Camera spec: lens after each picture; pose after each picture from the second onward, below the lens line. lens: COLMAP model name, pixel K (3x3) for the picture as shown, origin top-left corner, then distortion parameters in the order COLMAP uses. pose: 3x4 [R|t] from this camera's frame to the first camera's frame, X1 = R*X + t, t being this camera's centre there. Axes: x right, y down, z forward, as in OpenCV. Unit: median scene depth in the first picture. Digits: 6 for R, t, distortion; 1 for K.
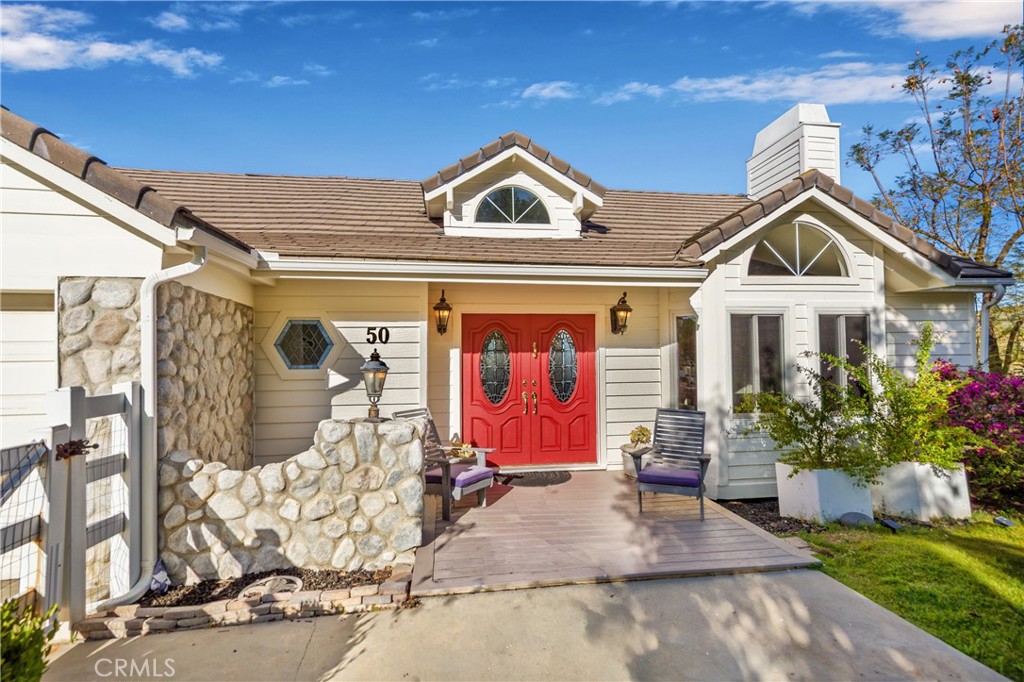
lens RADIAL K [[477.0, 0, 516.7], [0, 477.0, 343.8], [0, 0, 1]] dist [-0.002619, 0.000290]
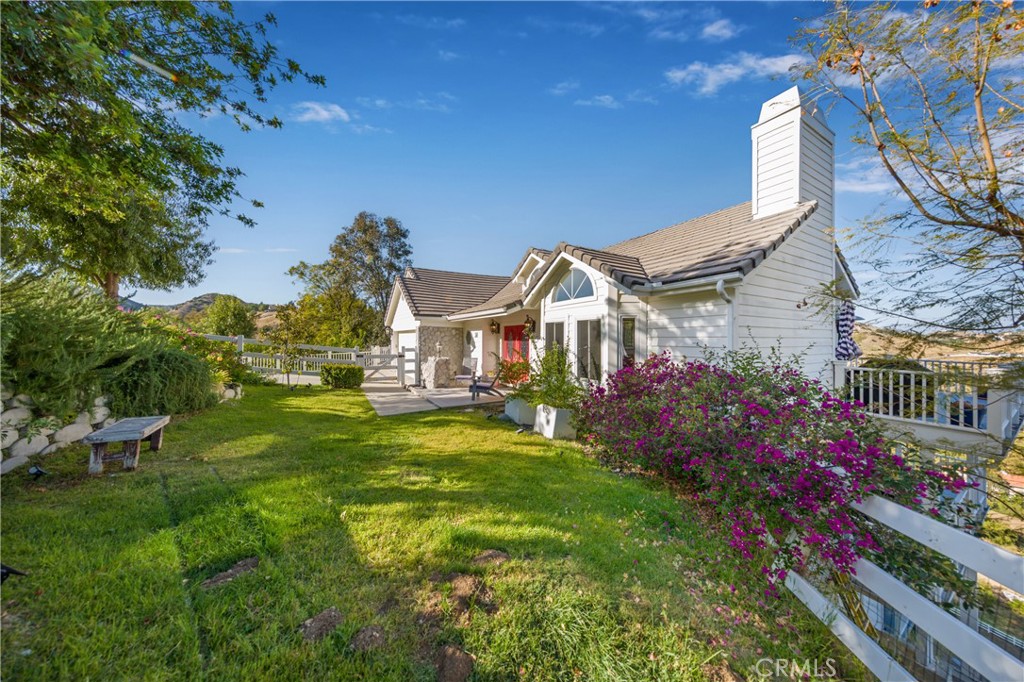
lens RADIAL K [[334.3, 0, 514.6], [0, 334.3, 338.1], [0, 0, 1]] dist [-0.000078, 0.000007]
pose [[0.388648, 0.006531, -0.921363, 1.581758], [0.013293, 0.999831, 0.012694, -0.017513], [0.921291, -0.017181, 0.388495, 0.315000]]
